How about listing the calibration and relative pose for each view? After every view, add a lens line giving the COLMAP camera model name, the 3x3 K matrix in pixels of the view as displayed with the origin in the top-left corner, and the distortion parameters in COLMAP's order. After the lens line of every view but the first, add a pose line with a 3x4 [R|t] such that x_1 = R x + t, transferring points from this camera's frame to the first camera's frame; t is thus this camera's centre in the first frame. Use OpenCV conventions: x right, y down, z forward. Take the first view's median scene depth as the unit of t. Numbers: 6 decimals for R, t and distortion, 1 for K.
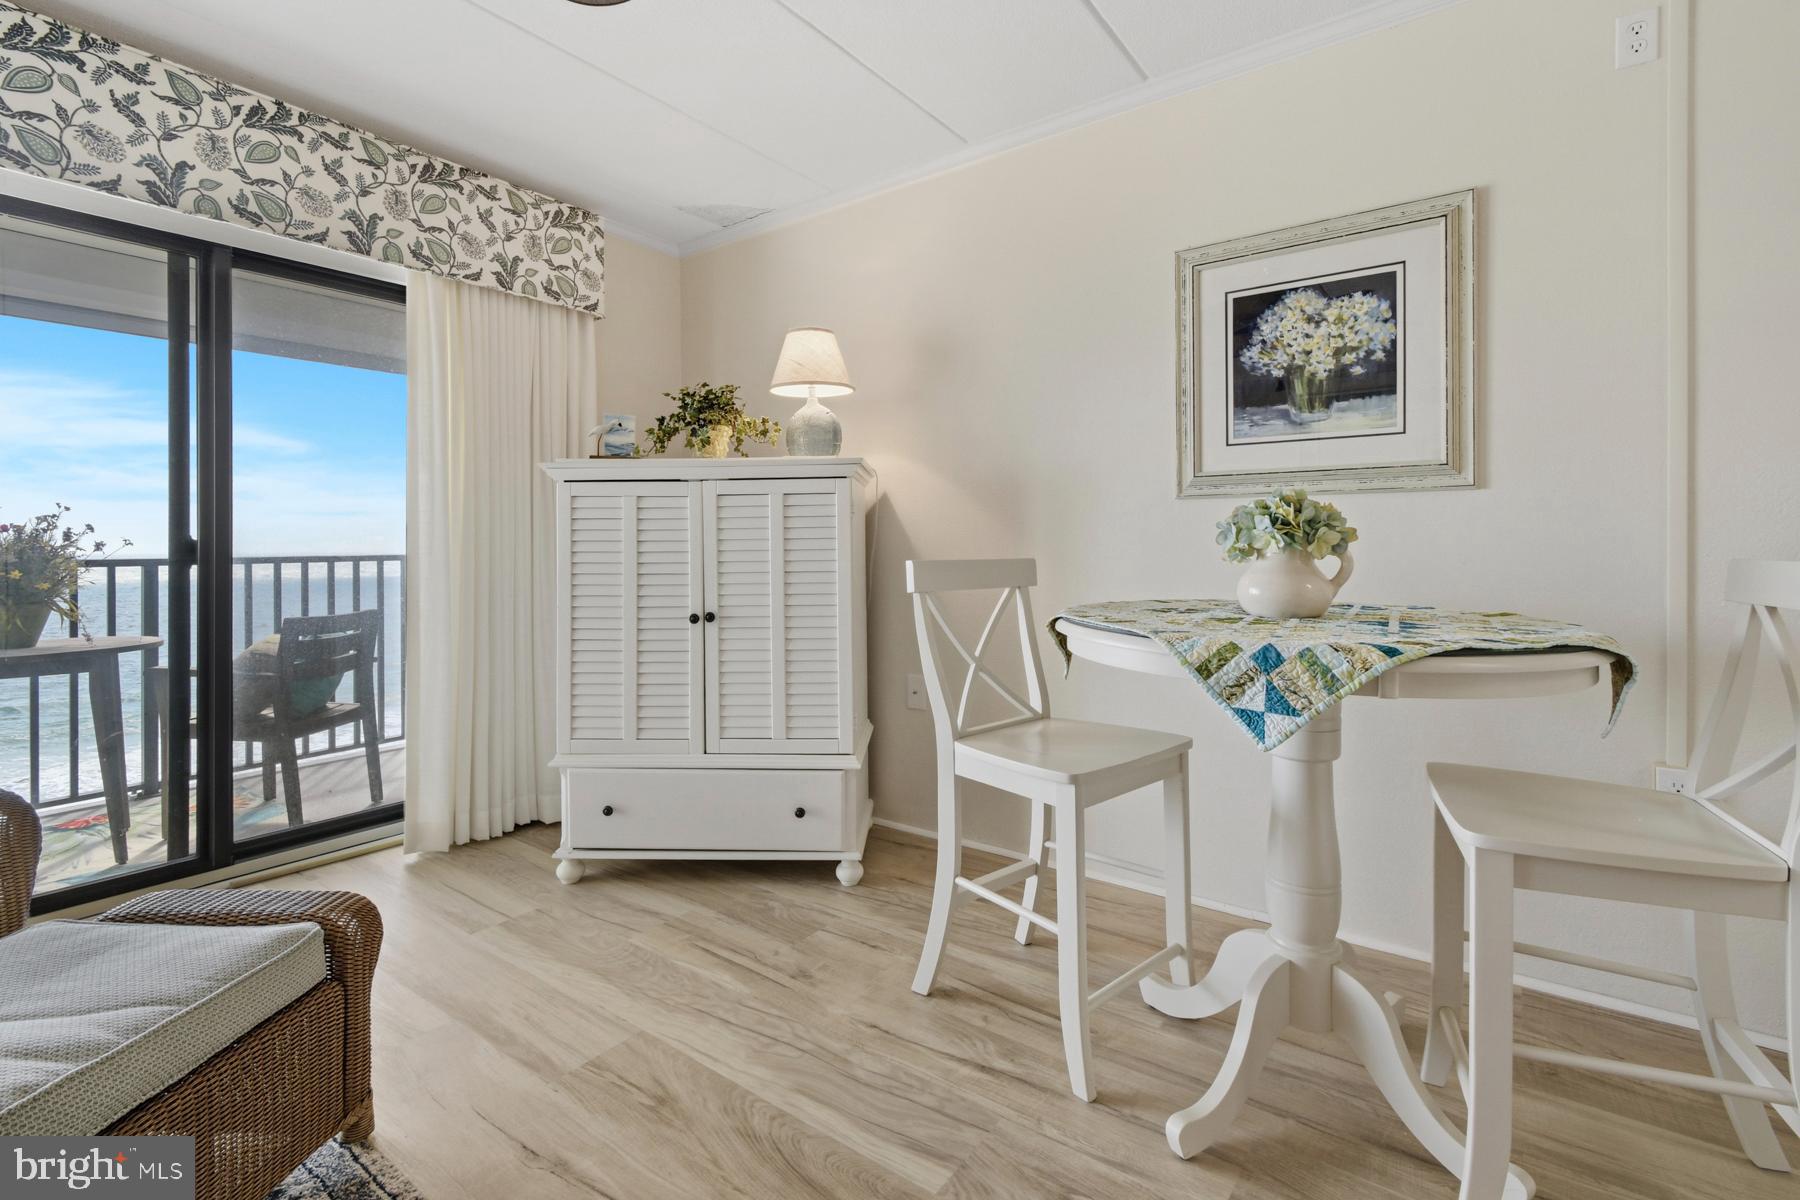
lens RADIAL K [[815.6, 0, 899.7], [0, 815.6, 546.4], [0, 0, 1]] dist [-0.002061, -0.000719]
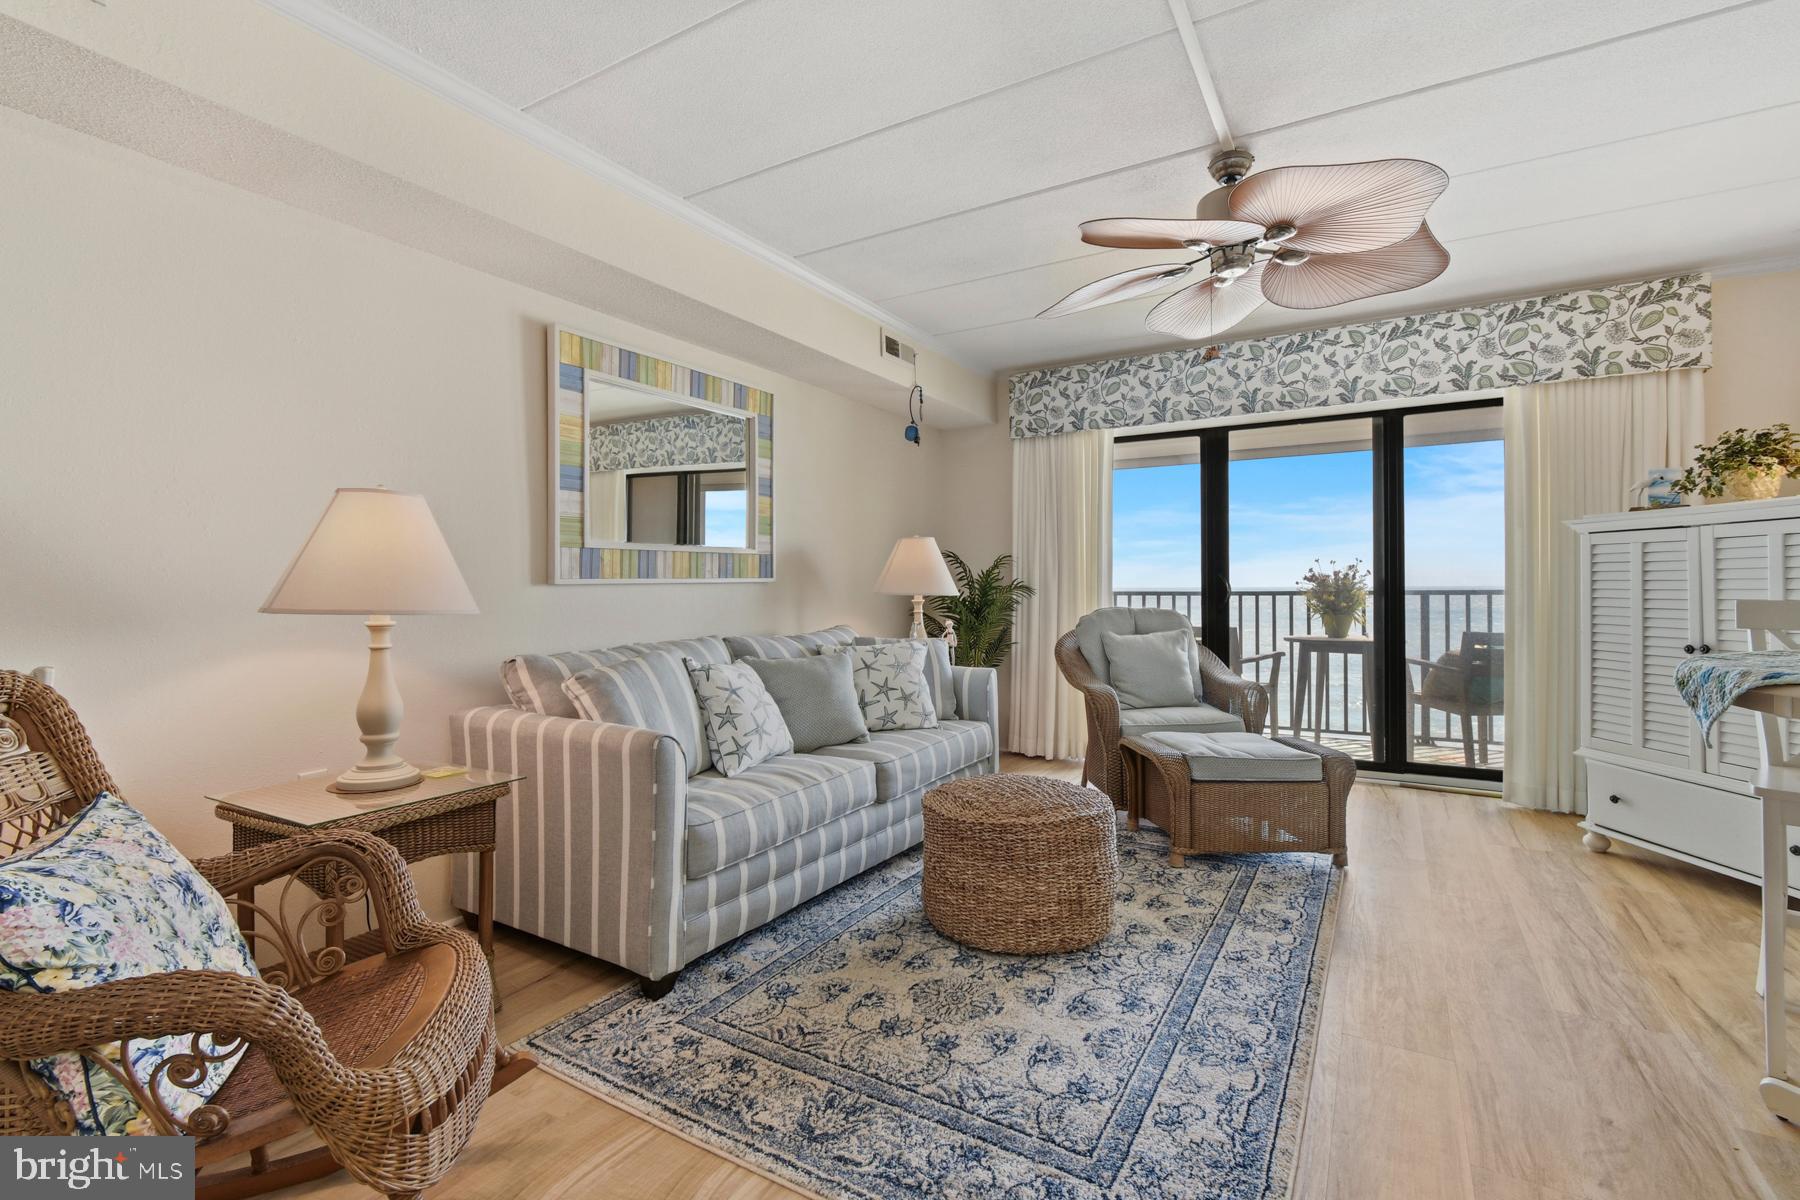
lens RADIAL K [[812.7, 0, 896.1], [0, 812.7, 583.5], [0, 0, 1]] dist [0.005190, -0.000332]
pose [[0.098063, 0.003431, -0.995174, 0.879506], [0.003269, 0.999988, 0.003769, -0.011605], [0.995175, -0.003622, 0.098051, -0.232036]]
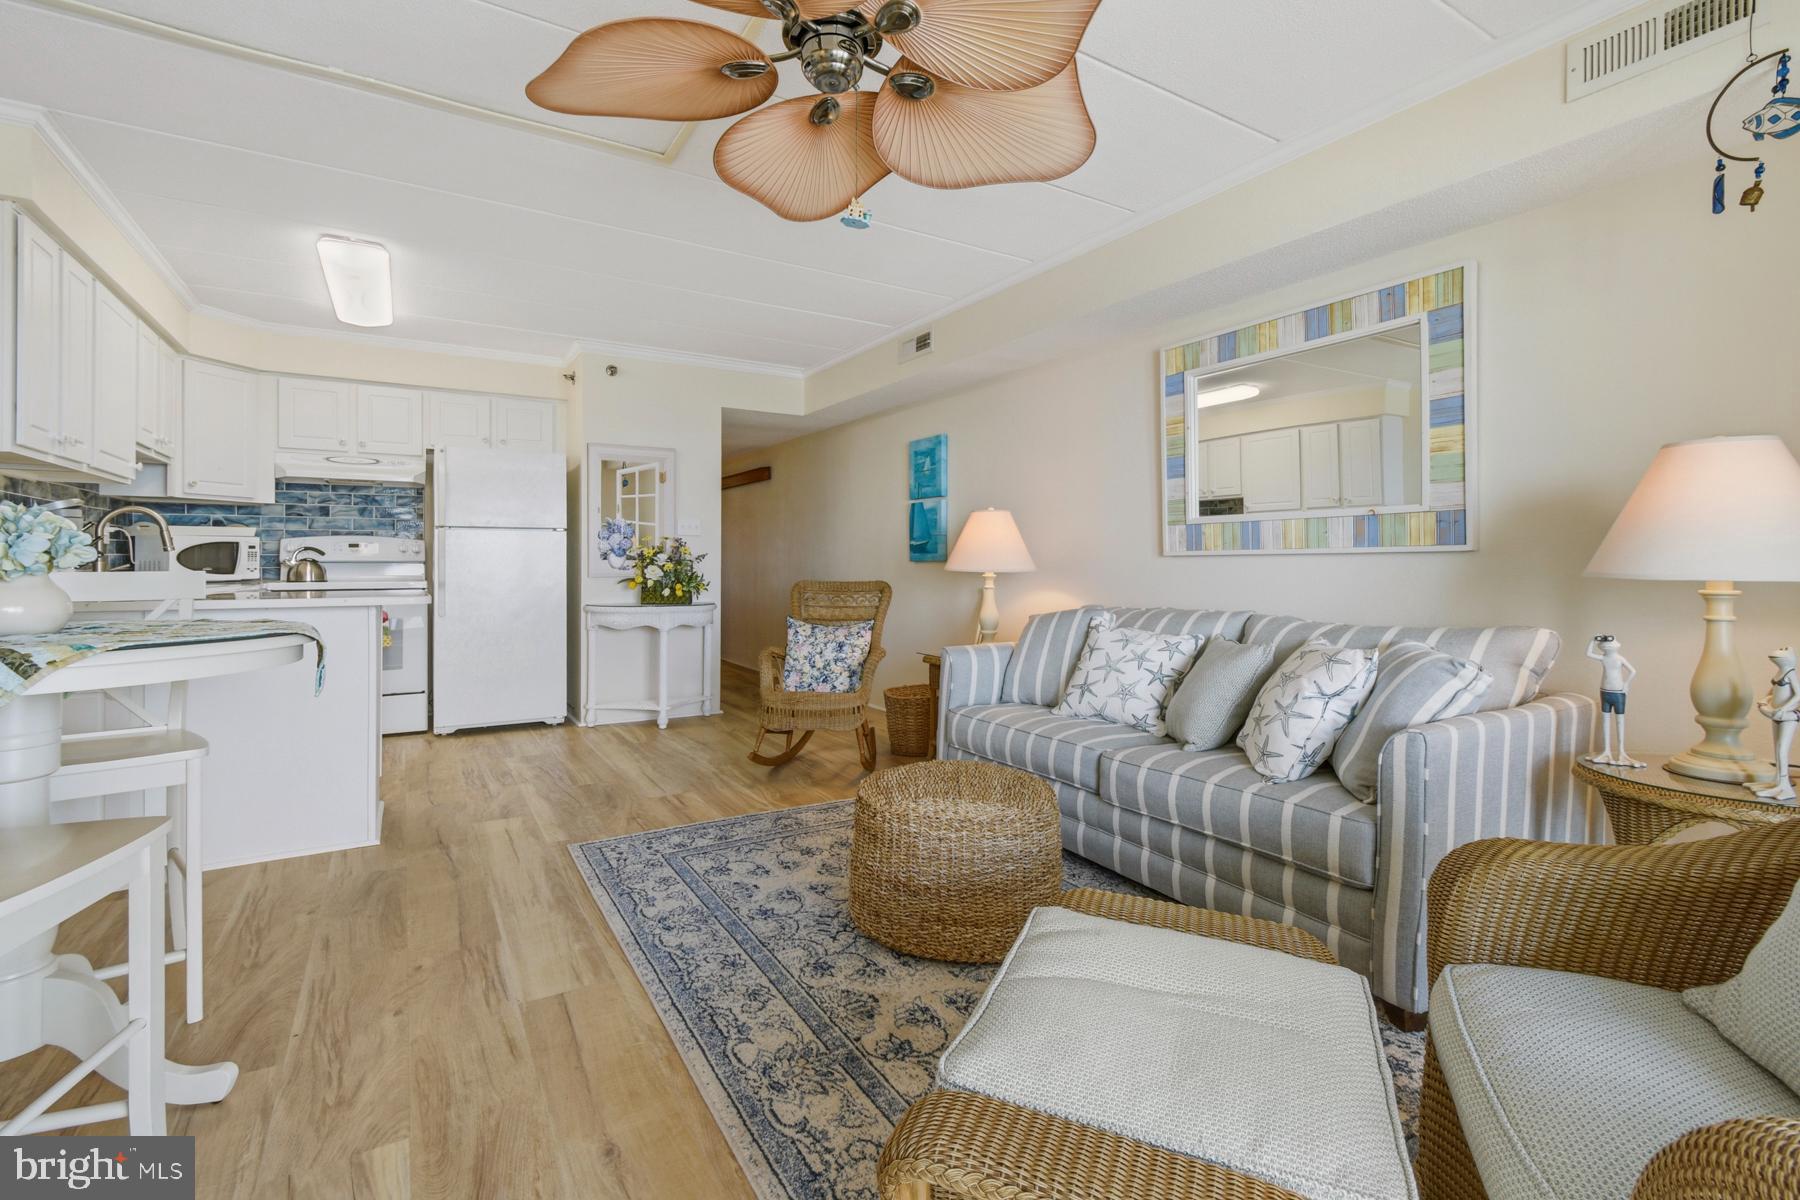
lens RADIAL K [[814.0, 0, 902.2], [0, 814.0, 566.0], [0, 0, 1]] dist [0.002707, -0.001214]
pose [[-0.928316, 0.002516, 0.371783, -0.611300], [0.004343, 0.999982, 0.004077, 0.004442], [-0.371767, 0.005400, -0.928311, 1.082654]]
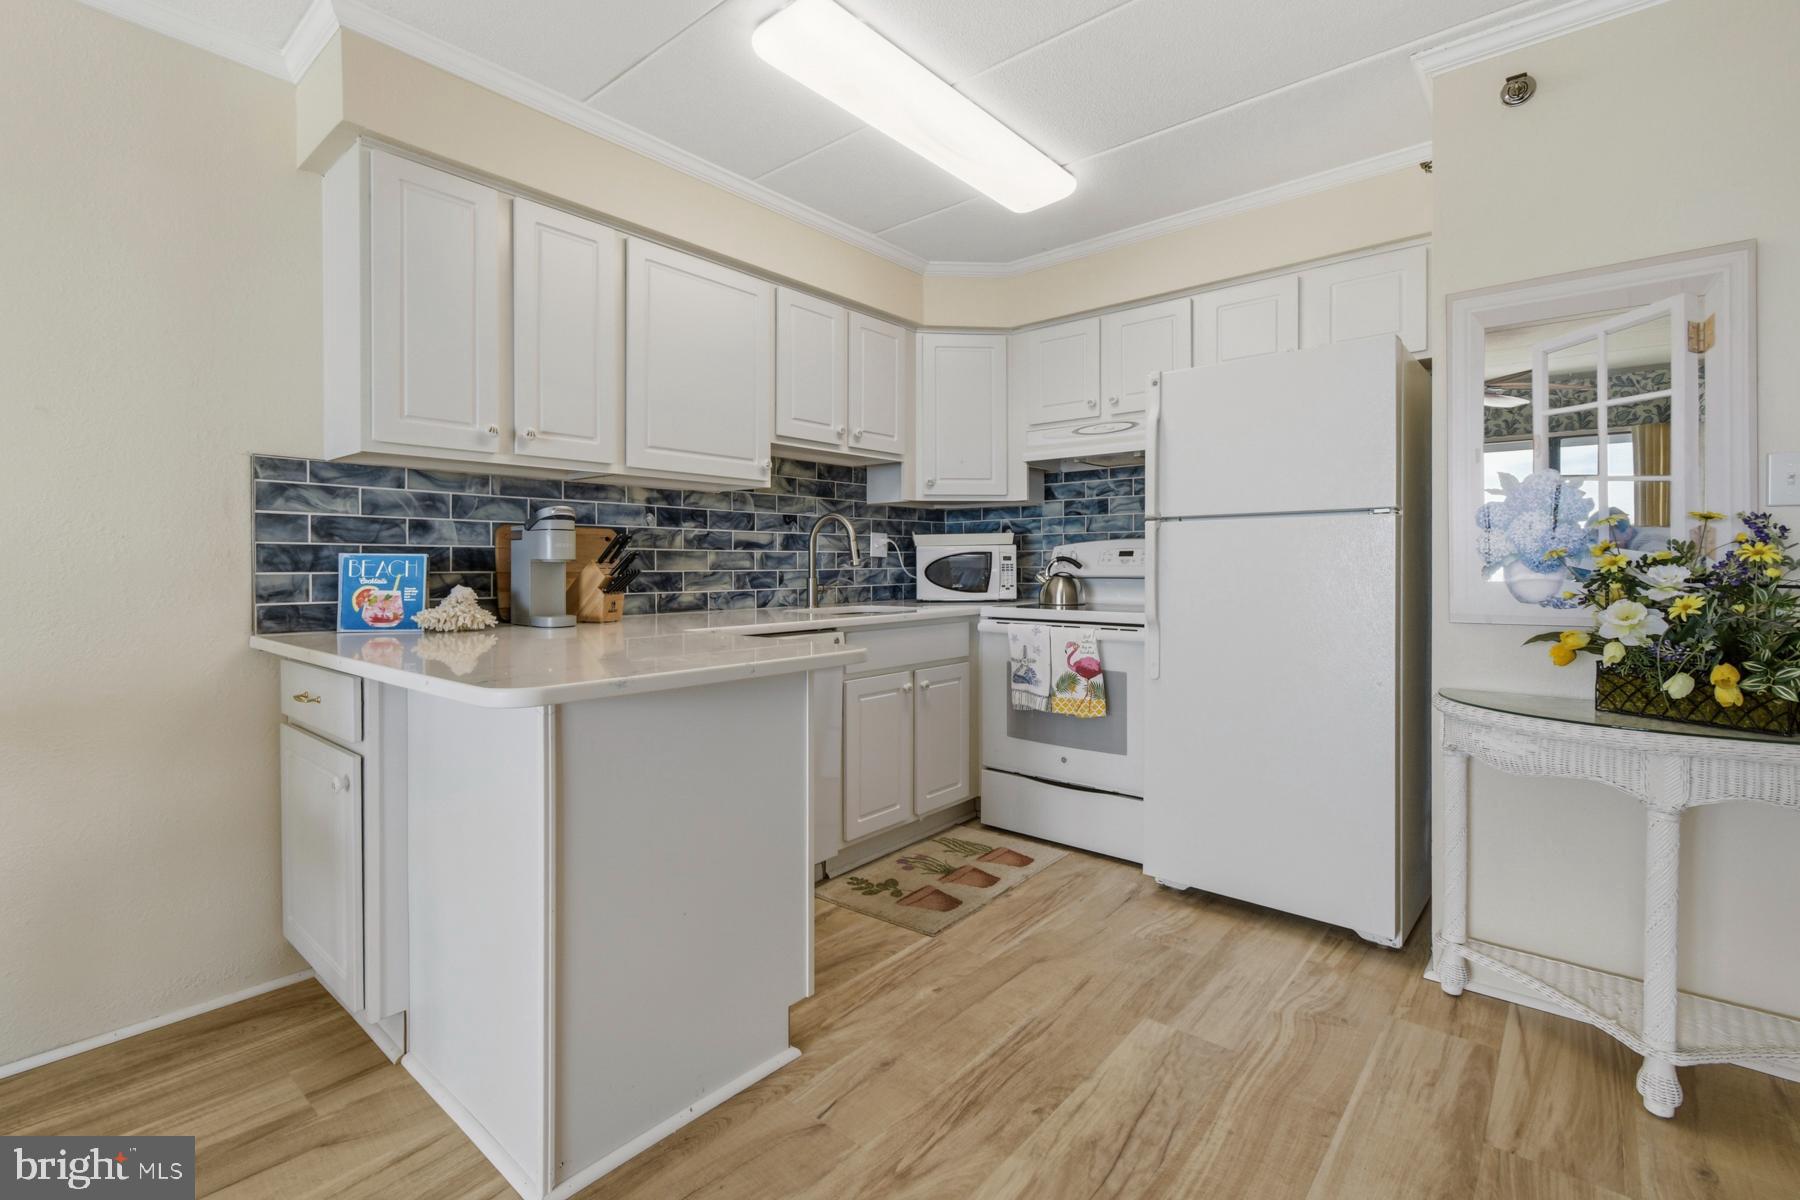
lens RADIAL K [[814.0, 0, 902.2], [0, 814.0, 566.0], [0, 0, 1]] dist [0.002707, -0.001214]
pose [[0.059947, 0.003352, 0.998196, 0.106855], [0.002647, 0.999990, -0.003517, -0.023027], [-0.998198, 0.002853, 0.059938, -0.182964]]
